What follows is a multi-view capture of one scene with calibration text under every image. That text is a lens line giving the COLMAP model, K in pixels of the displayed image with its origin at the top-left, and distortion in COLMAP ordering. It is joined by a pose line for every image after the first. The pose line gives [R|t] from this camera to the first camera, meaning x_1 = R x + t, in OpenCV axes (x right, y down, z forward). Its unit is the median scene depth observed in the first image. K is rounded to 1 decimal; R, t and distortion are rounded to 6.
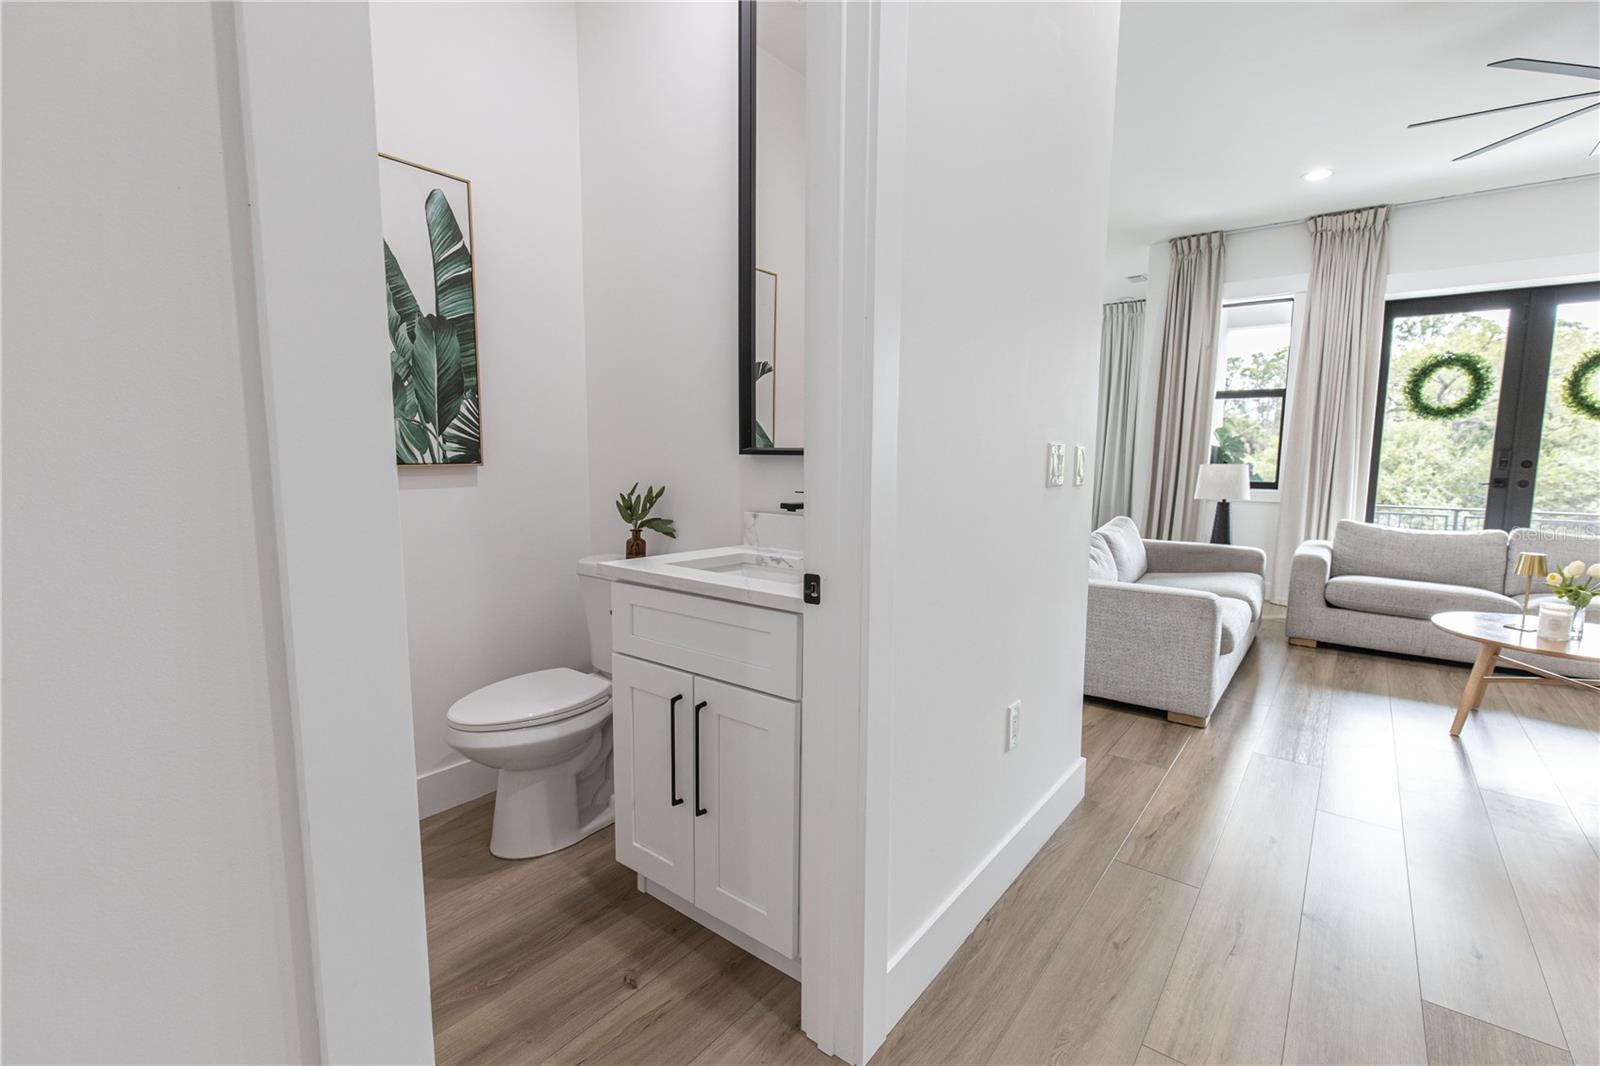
lens RADIAL K [[710.6, 0, 805.0], [0, 710.6, 535.2], [0, 0, 1]] dist [0.000852, -0.000097]
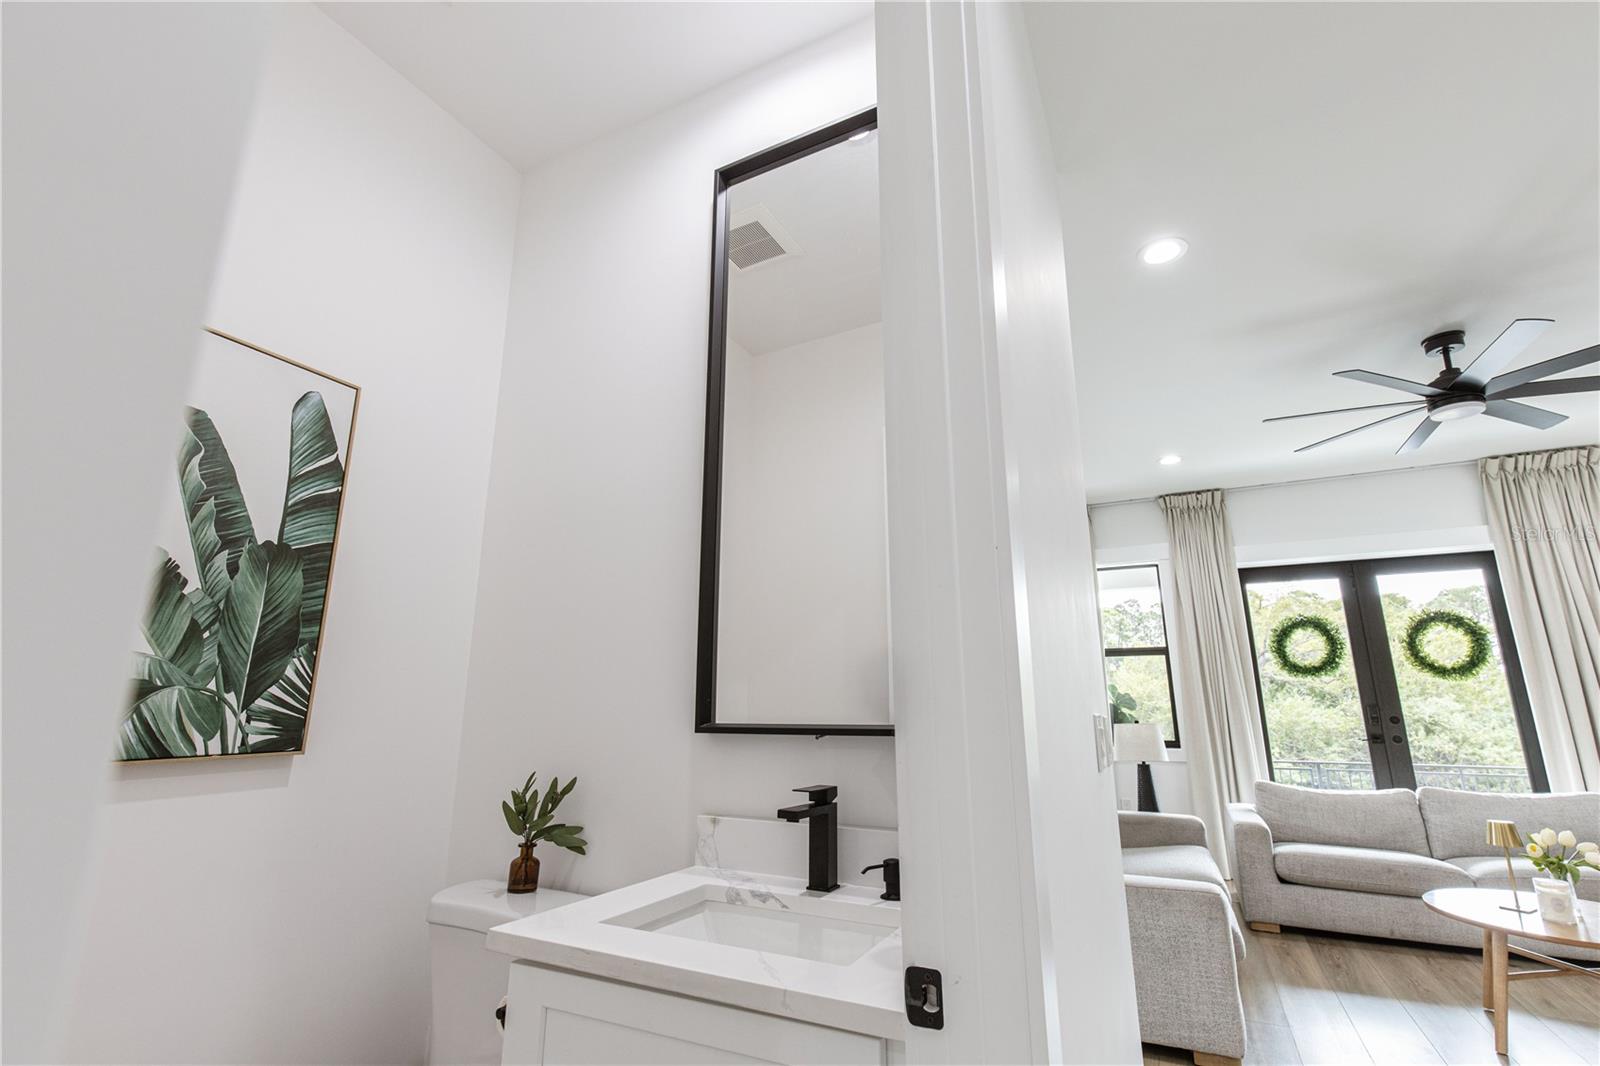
lens RADIAL K [[713.6, 0, 804.3], [0, 713.6, 535.0], [0, 0, 1]] dist [0.001578, 0.000160]
pose [[0.981471, 0.036005, 0.188196, -0.062288], [0.031351, 0.938775, -0.343102, -0.023852], [-0.189027, 0.342645, 0.920252, 0.108737]]
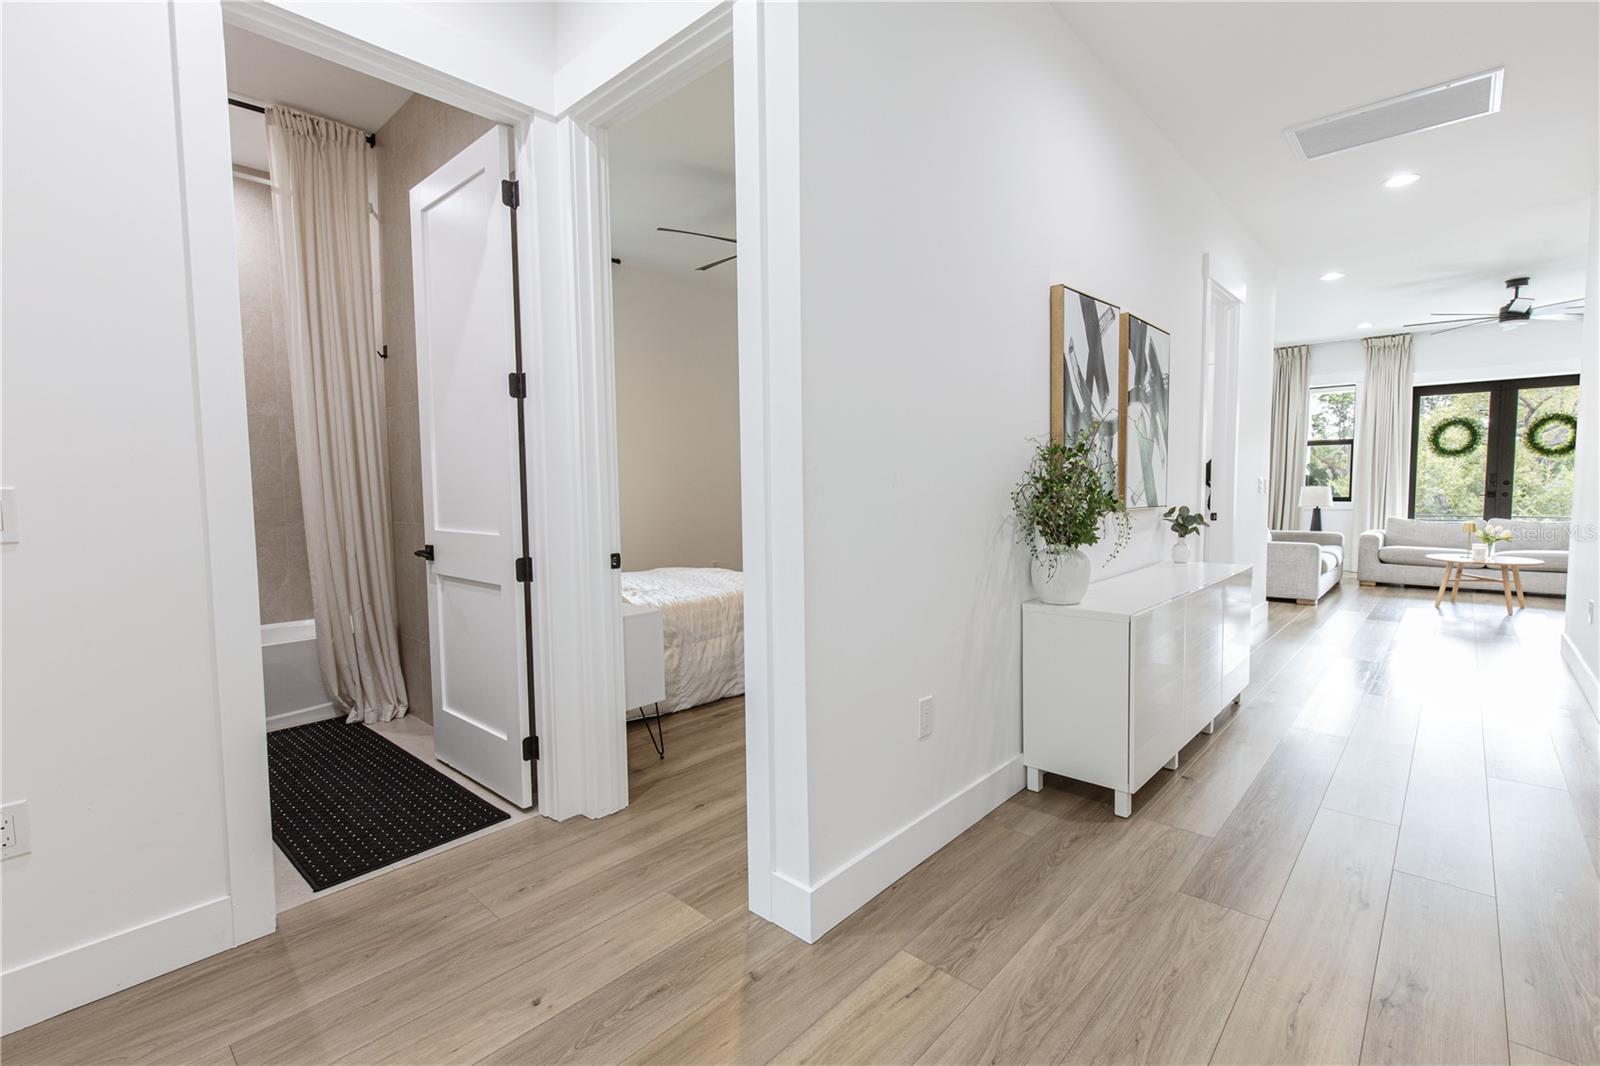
lens RADIAL K [[710.6, 0, 805.0], [0, 710.6, 535.2], [0, 0, 1]] dist [0.000852, -0.000097]
pose [[0.996594, -0.011924, -0.081596, -0.574832], [0.008026, 0.998818, -0.047937, 0.104550], [0.082072, 0.047119, 0.995512, -0.921093]]
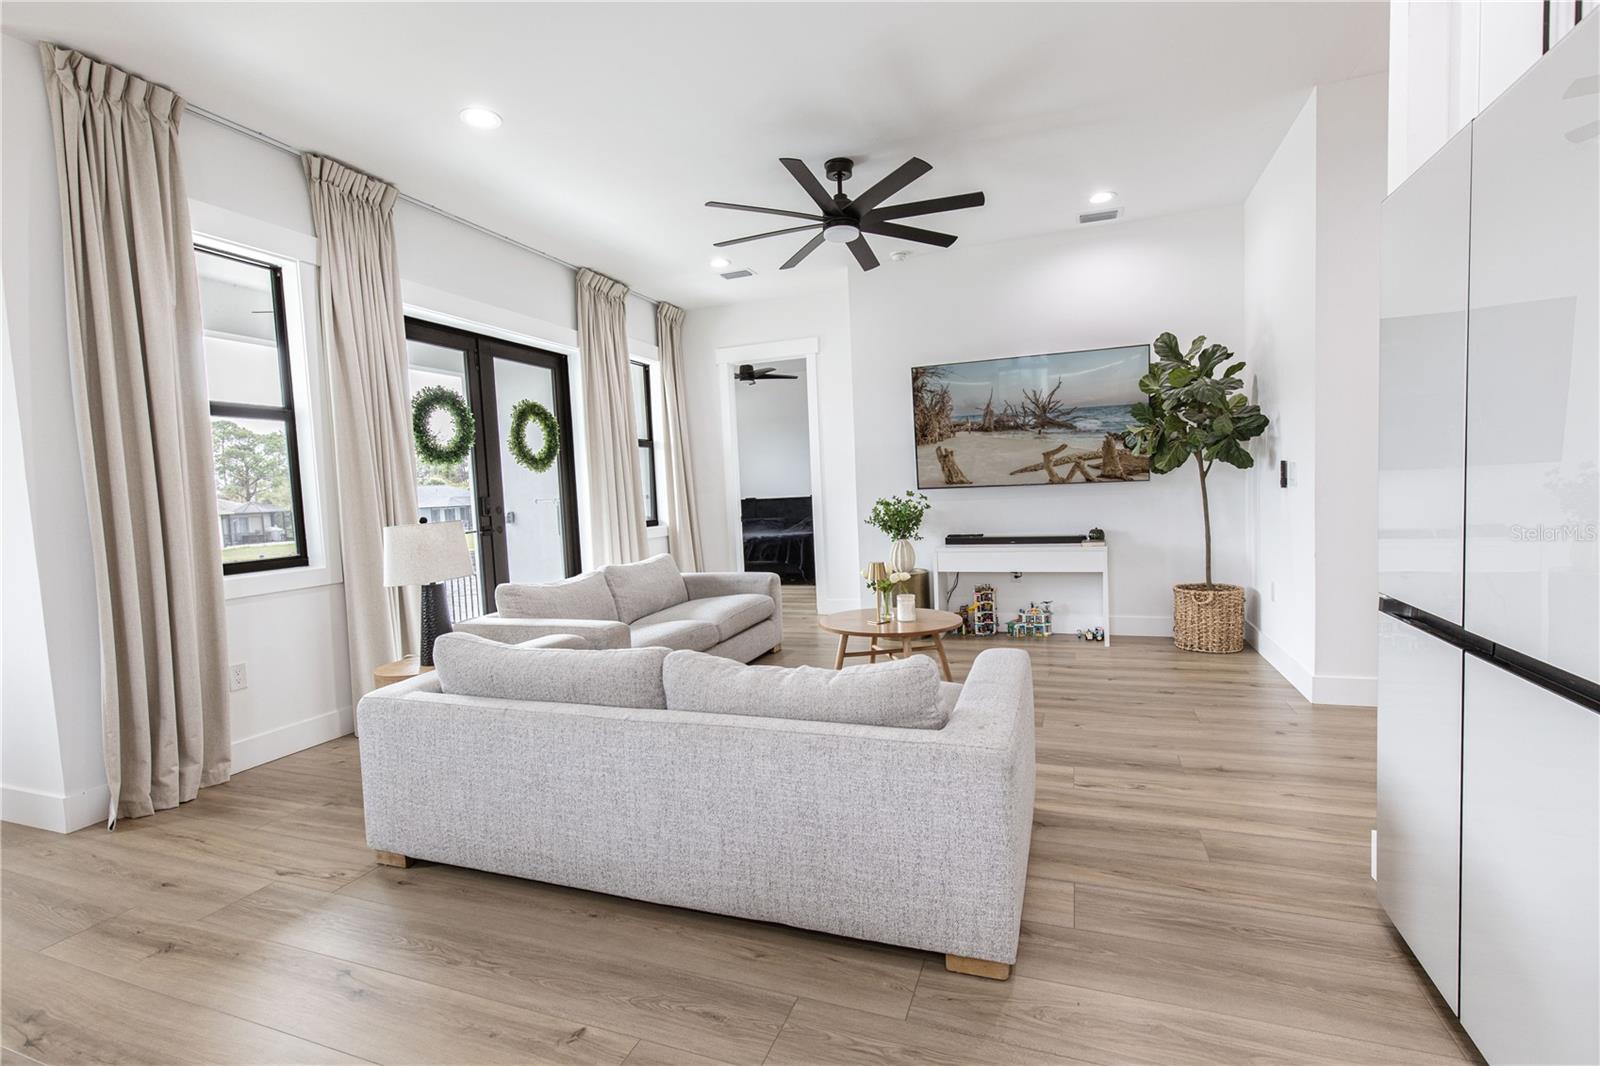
lens RADIAL K [[716.0, 0, 814.7], [0, 716.0, 535.3], [0, 0, 1]] dist [0.004426, -0.000181]
pose [[-0.305048, -0.055278, 0.950731, -0.102911], [0.153973, 0.982317, 0.106518, -0.119561], [-0.939807, 0.178880, -0.291143, 1.006613]]
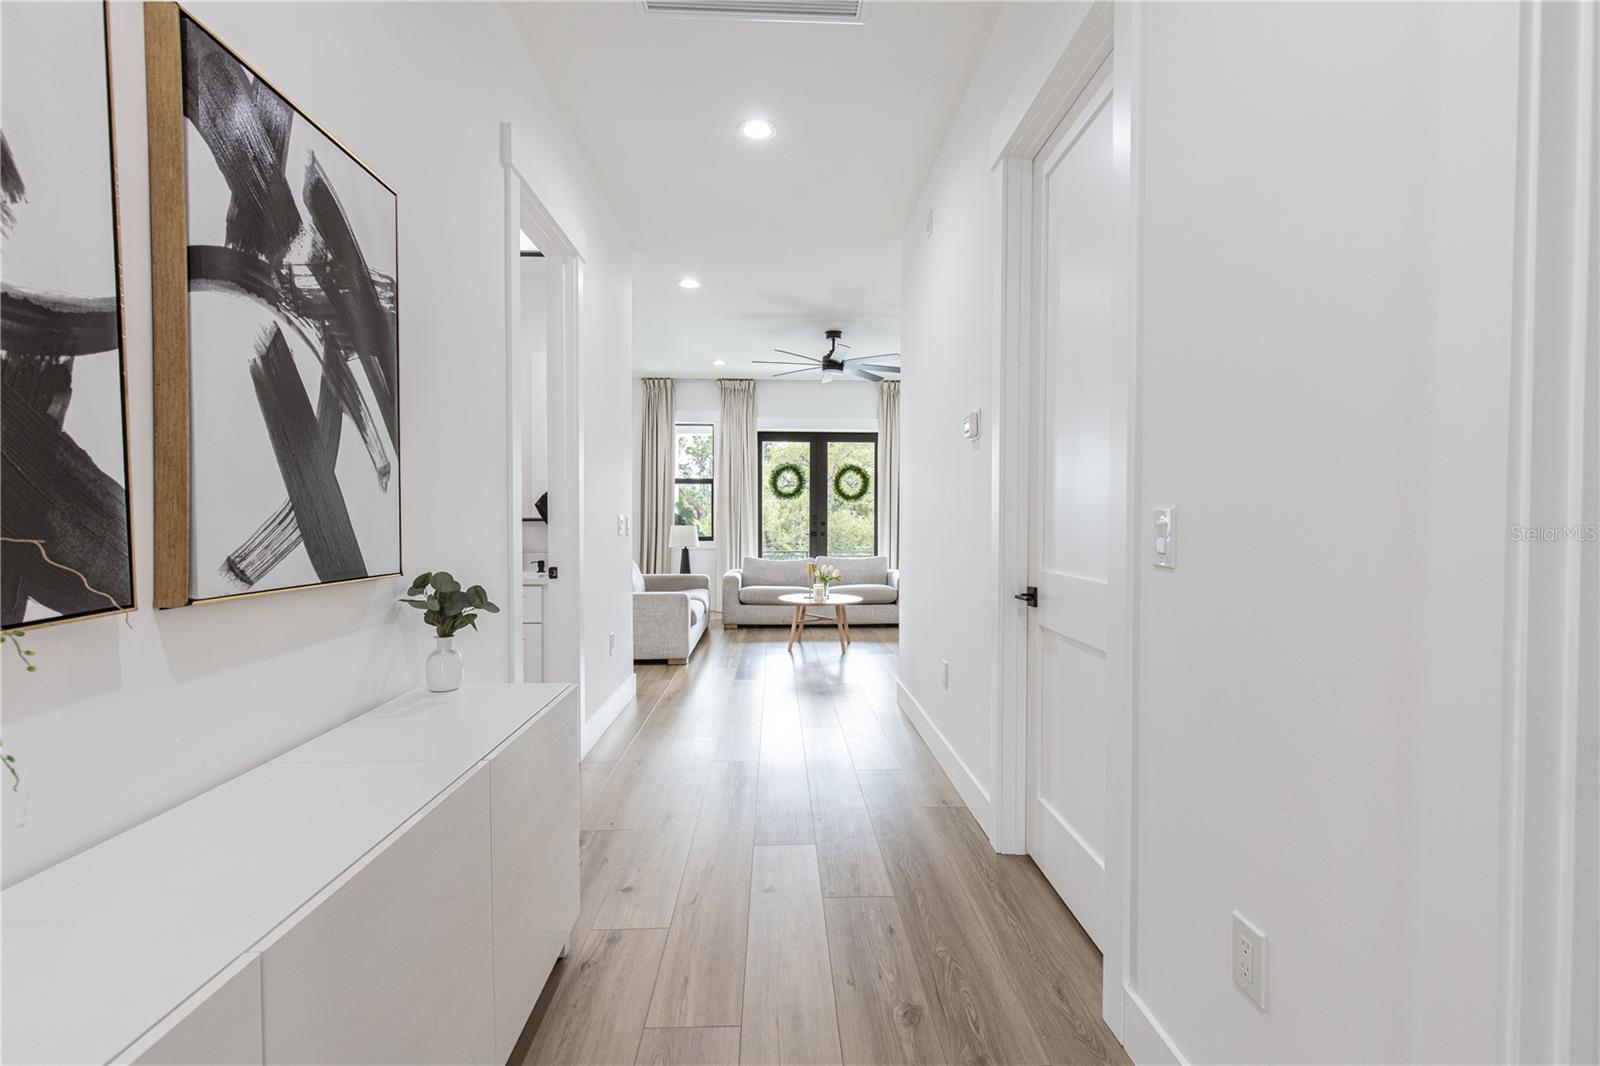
lens RADIAL K [[710.6, 0, 805.0], [0, 710.6, 535.2], [0, 0, 1]] dist [0.000852, -0.000097]
pose [[0.760539, -0.019820, 0.648990, -0.287222], [0.078930, 0.994943, -0.062112, 0.051469], [-0.644477, 0.098464, 0.758257, -0.459637]]
